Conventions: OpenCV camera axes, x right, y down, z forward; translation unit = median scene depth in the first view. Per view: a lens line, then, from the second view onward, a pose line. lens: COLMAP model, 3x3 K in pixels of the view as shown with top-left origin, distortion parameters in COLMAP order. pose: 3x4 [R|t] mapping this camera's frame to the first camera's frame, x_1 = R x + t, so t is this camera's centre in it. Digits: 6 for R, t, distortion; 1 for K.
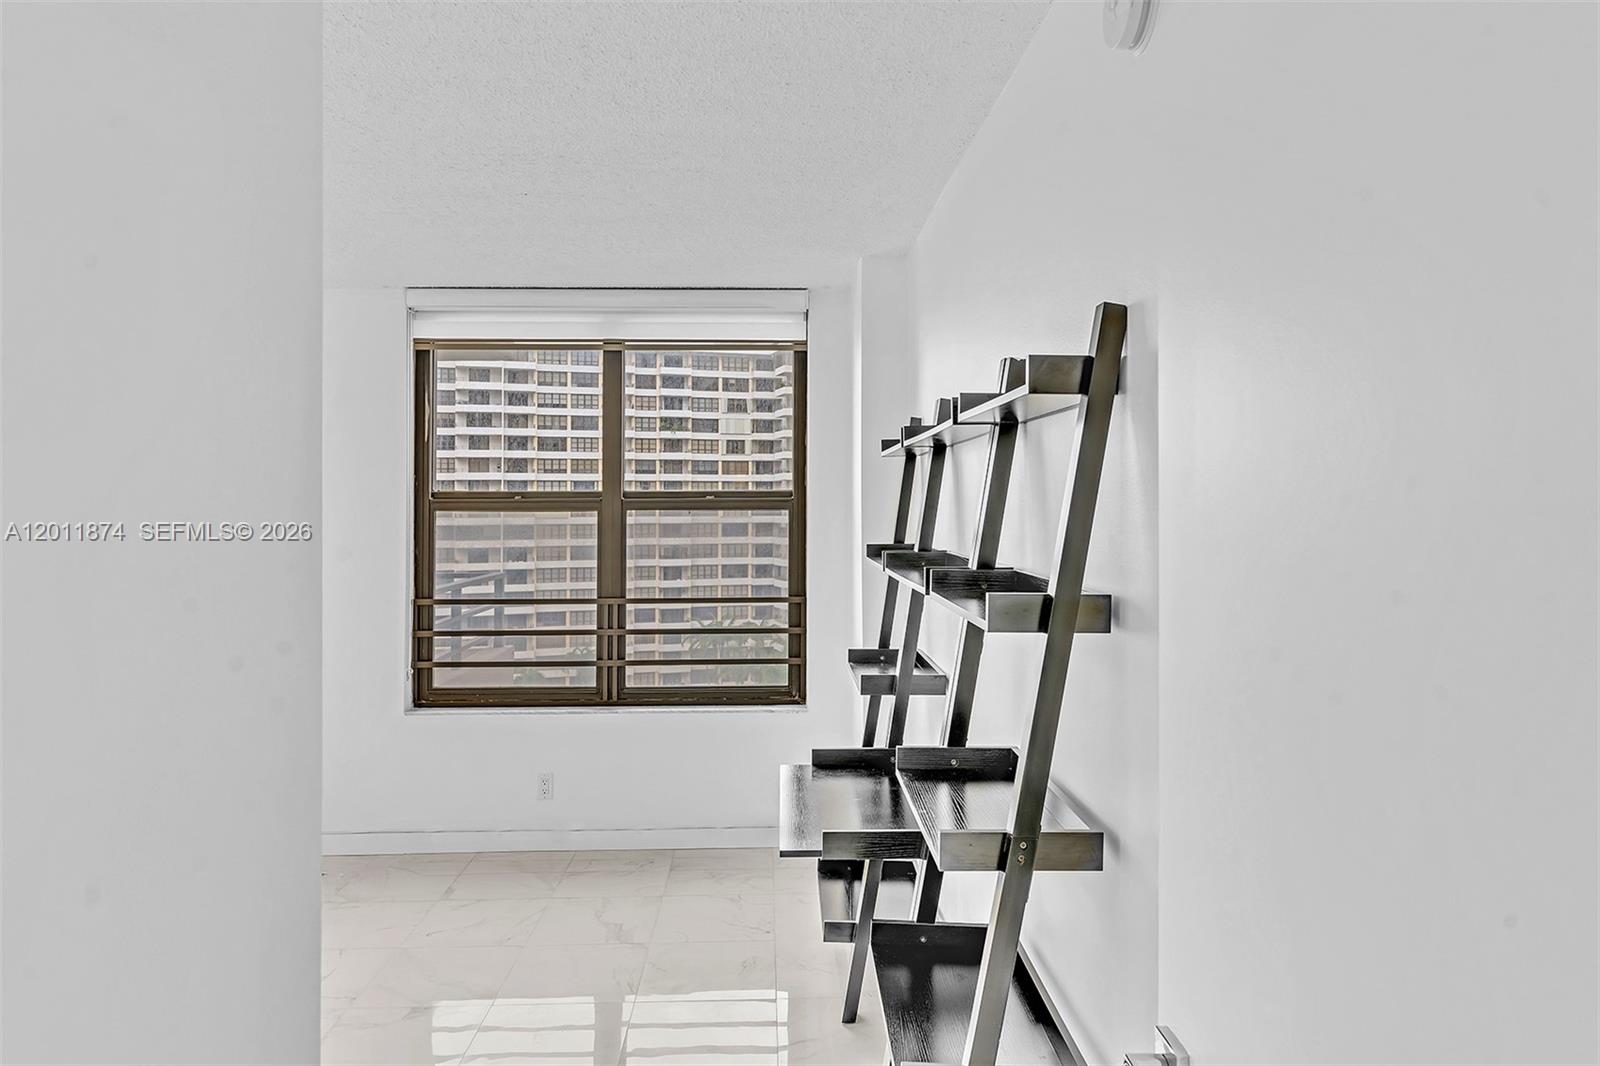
lens RADIAL K [[1045.5, 0, 789.3], [0, 1045.5, 485.1], [0, 0, 1]] dist [0.000528, 0.000304]
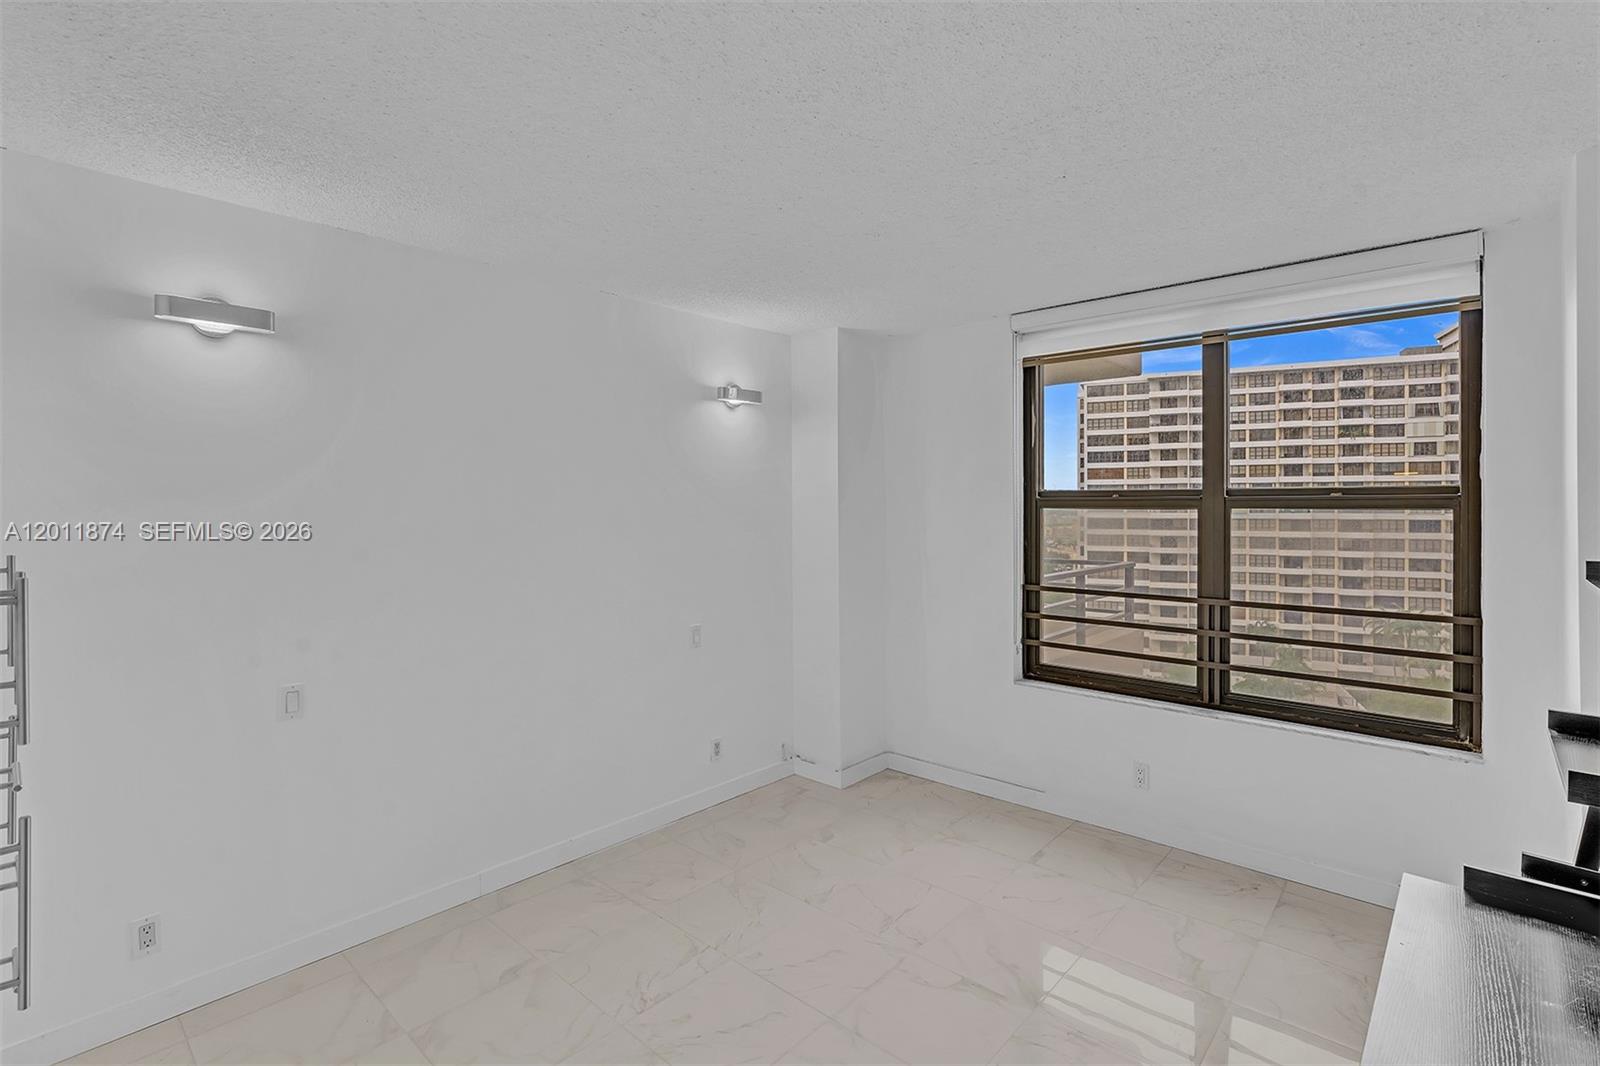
lens RADIAL K [[745.6, 0, 797.4], [0, 745.6, 499.2], [0, 0, 1]] dist [-0.009461, 0.000205]
pose [[0.727405, -0.002651, -0.686203, 0.022841], [0.012289, 0.999882, 0.009164, 0.004545], [0.686098, -0.015099, 0.727352, 0.229456]]
